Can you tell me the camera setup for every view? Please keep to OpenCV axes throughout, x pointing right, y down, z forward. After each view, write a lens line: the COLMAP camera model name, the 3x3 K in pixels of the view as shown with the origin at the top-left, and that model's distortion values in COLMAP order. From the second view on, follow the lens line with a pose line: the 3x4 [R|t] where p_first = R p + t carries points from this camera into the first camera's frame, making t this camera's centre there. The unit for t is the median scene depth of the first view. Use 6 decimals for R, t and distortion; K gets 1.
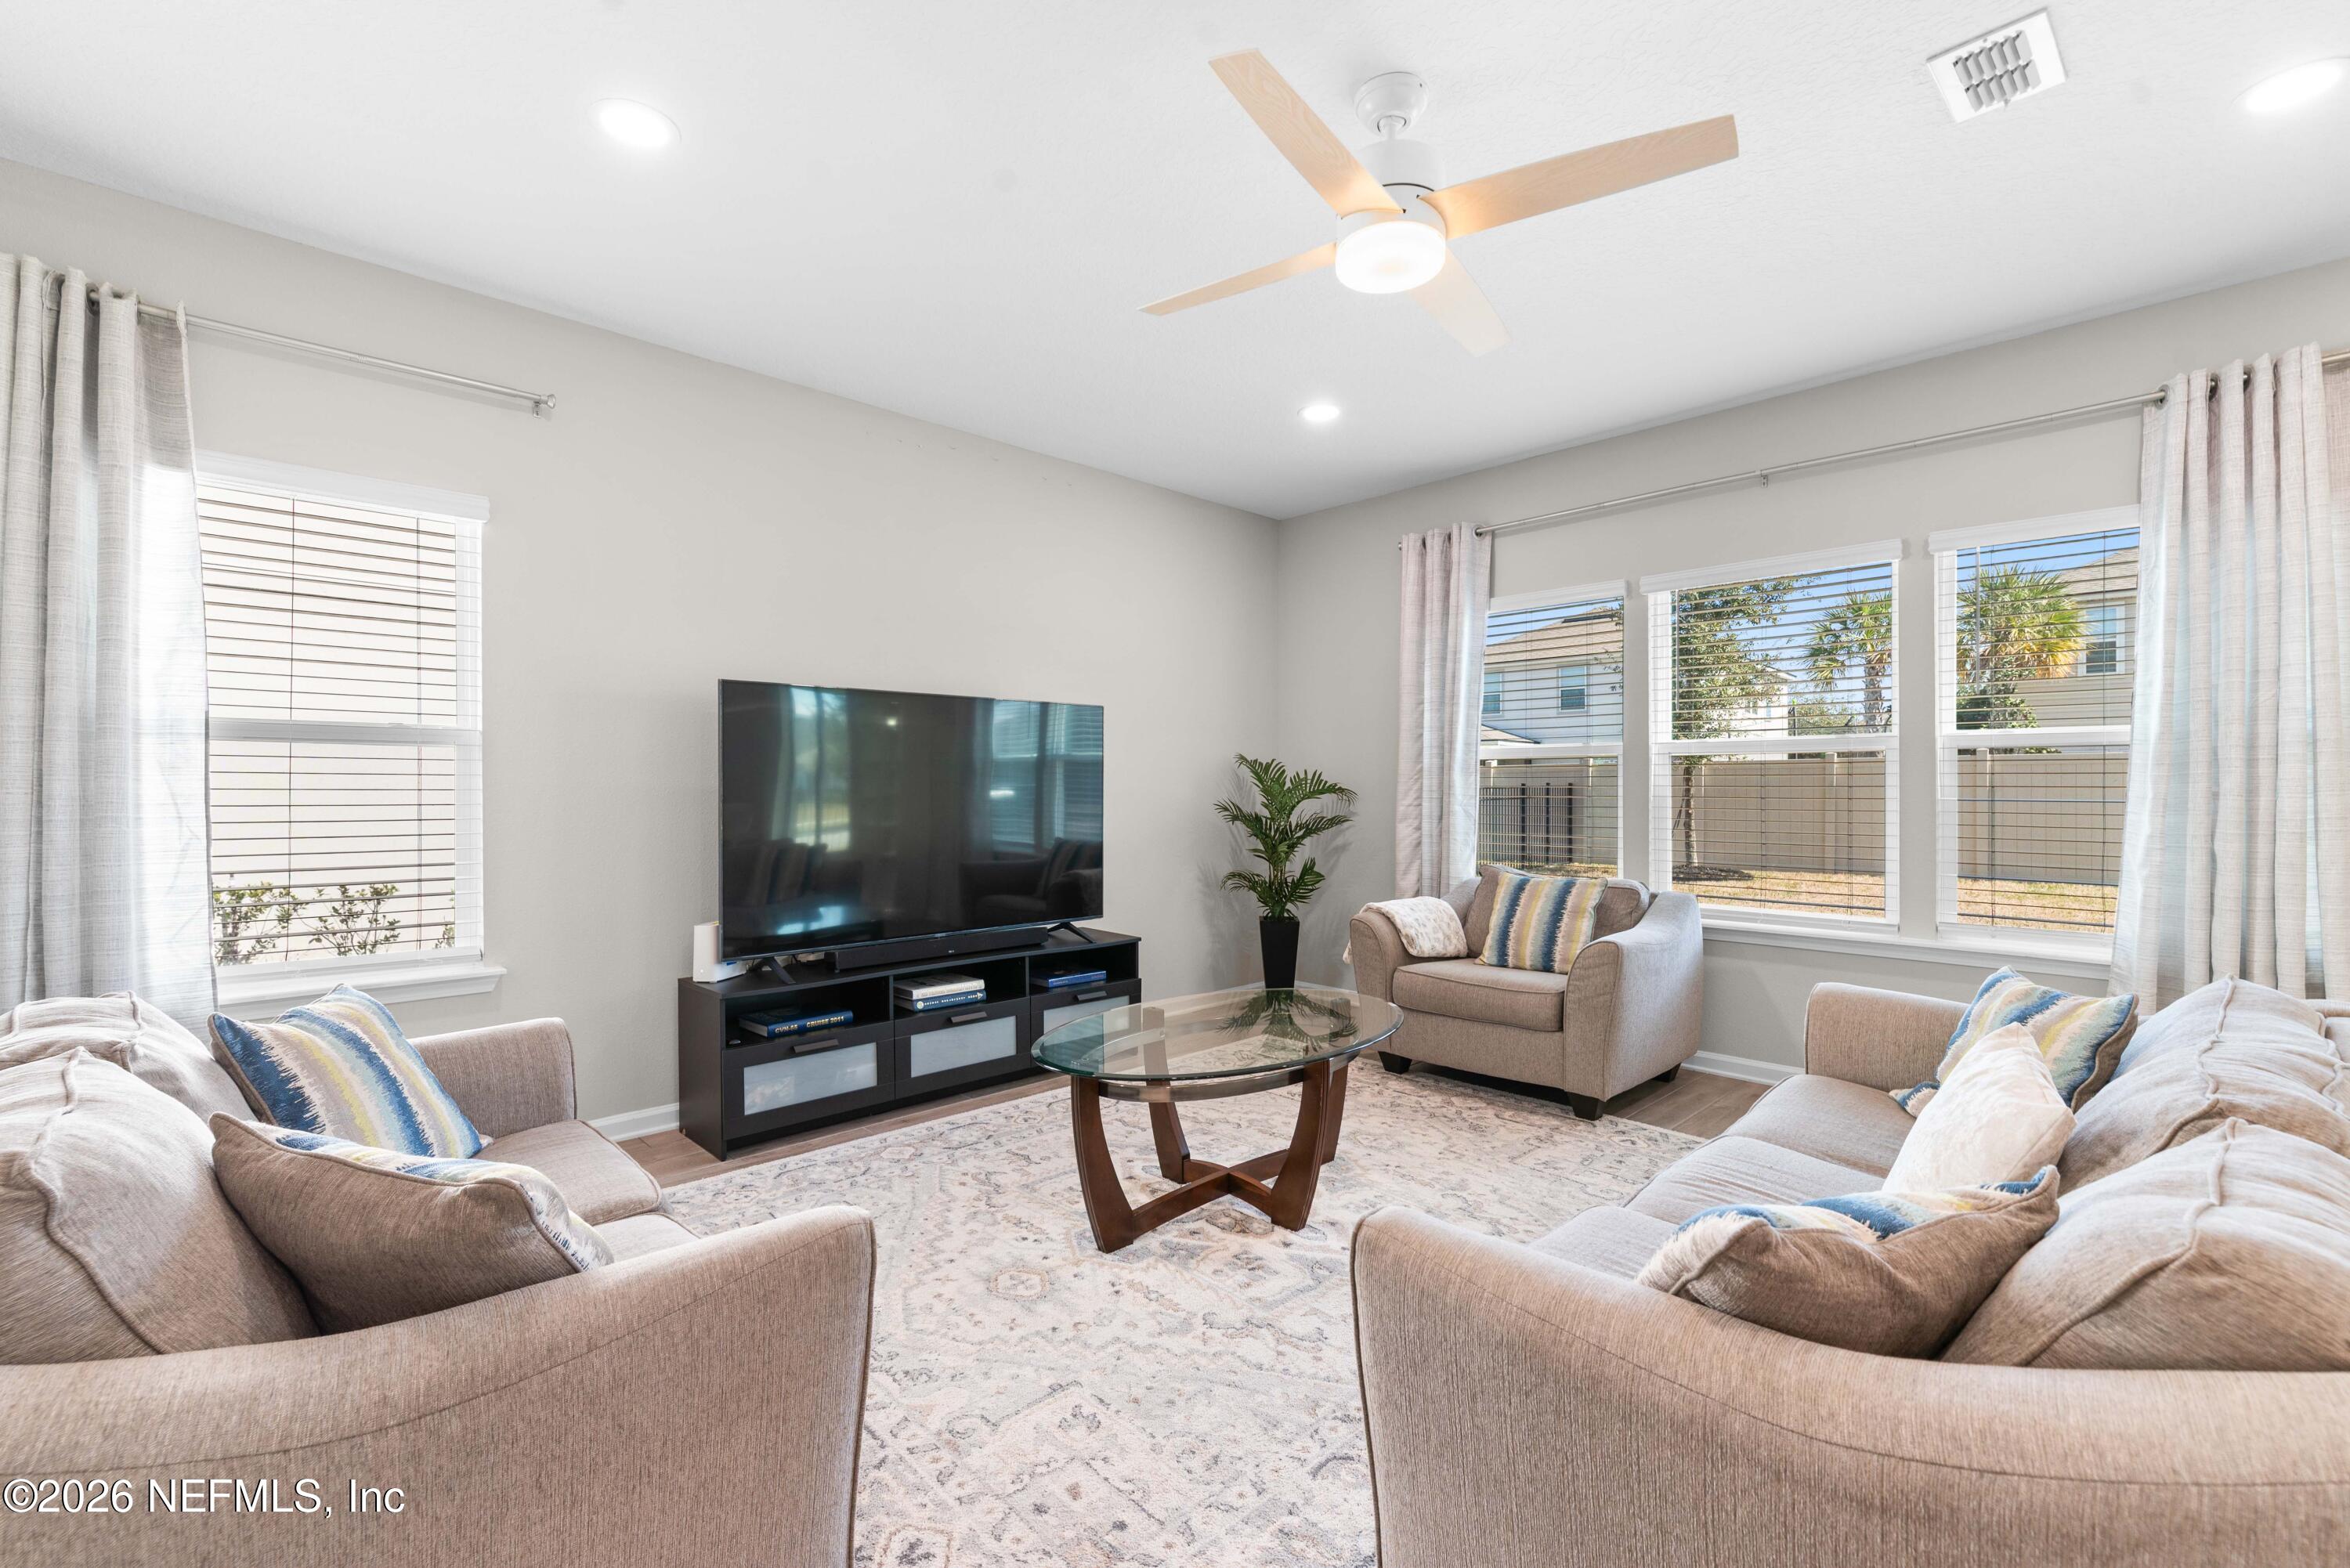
lens RADIAL K [[1021.0, 0, 1164.7], [0, 1021.0, 784.3], [0, 0, 1]] dist [-0.001113, 0.000016]
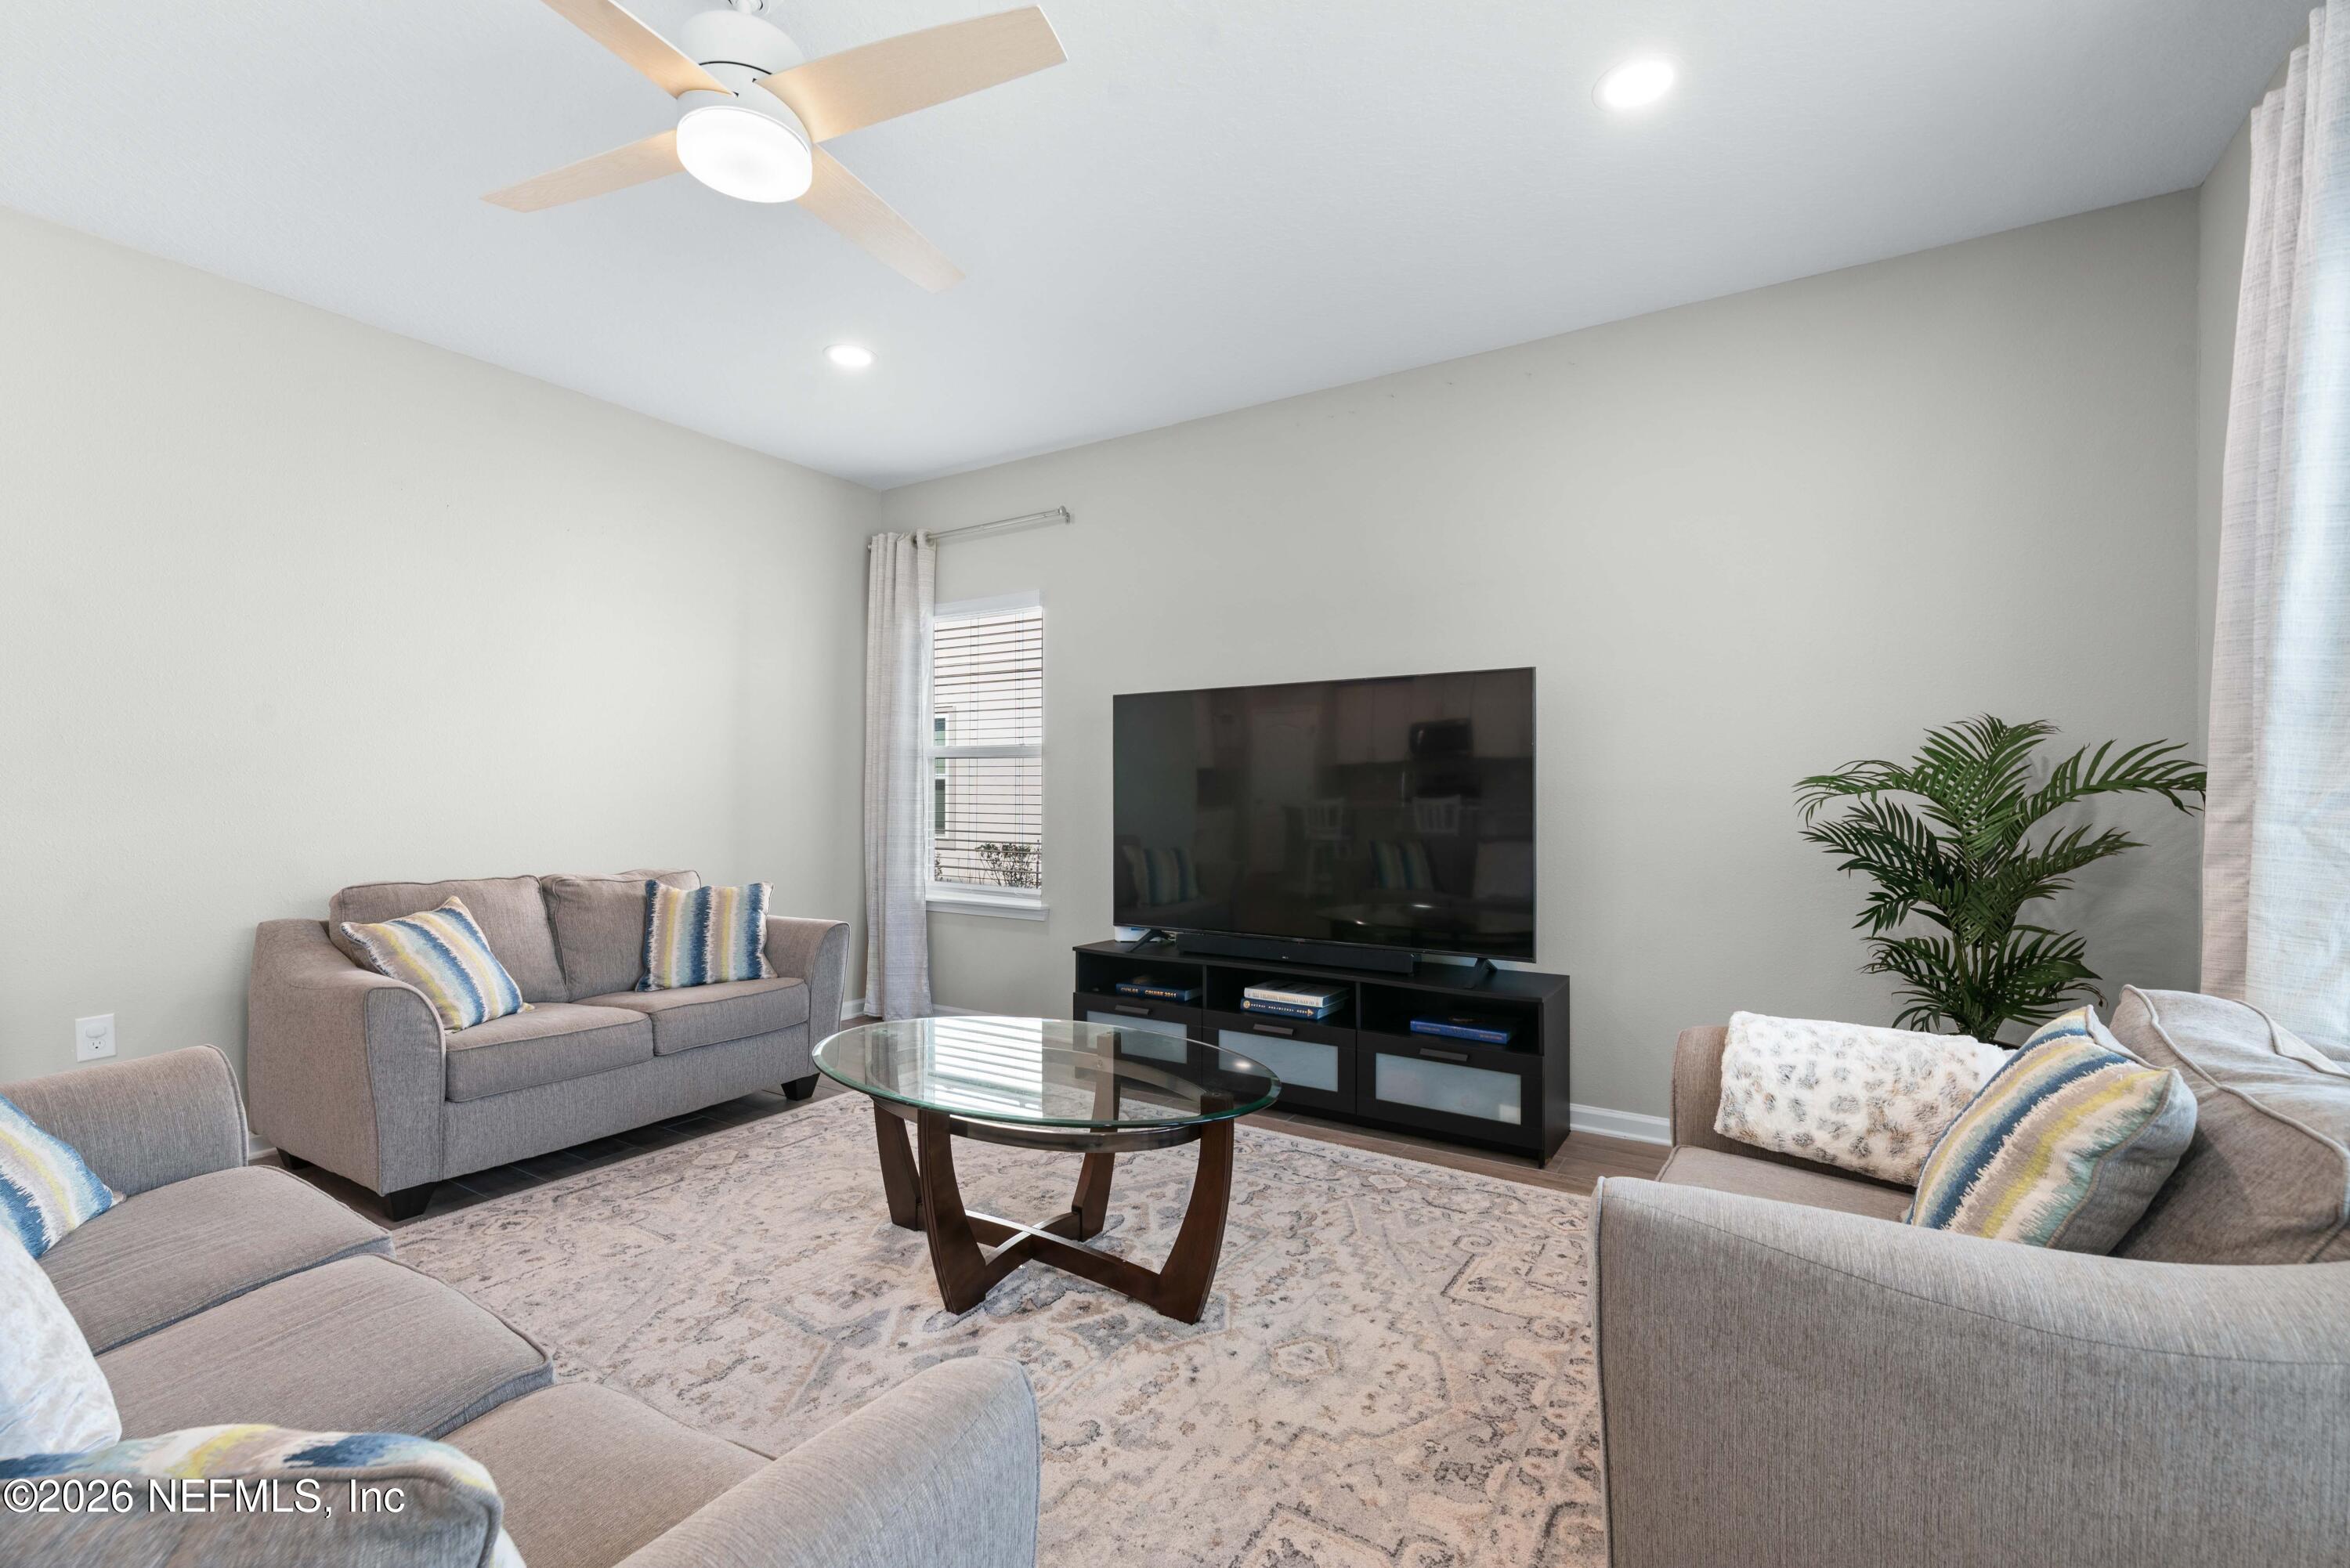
lens RADIAL K [[1021.0, 0, 1165.8], [0, 1021.0, 789.3], [0, 0, 1]] dist [-0.001113, 0.000016]
pose [[0.224335, -0.004324, -0.974502, 0.746284], [-0.000280, 0.999990, -0.004501, 0.016056], [0.974512, 0.001283, 0.224332, 0.756792]]
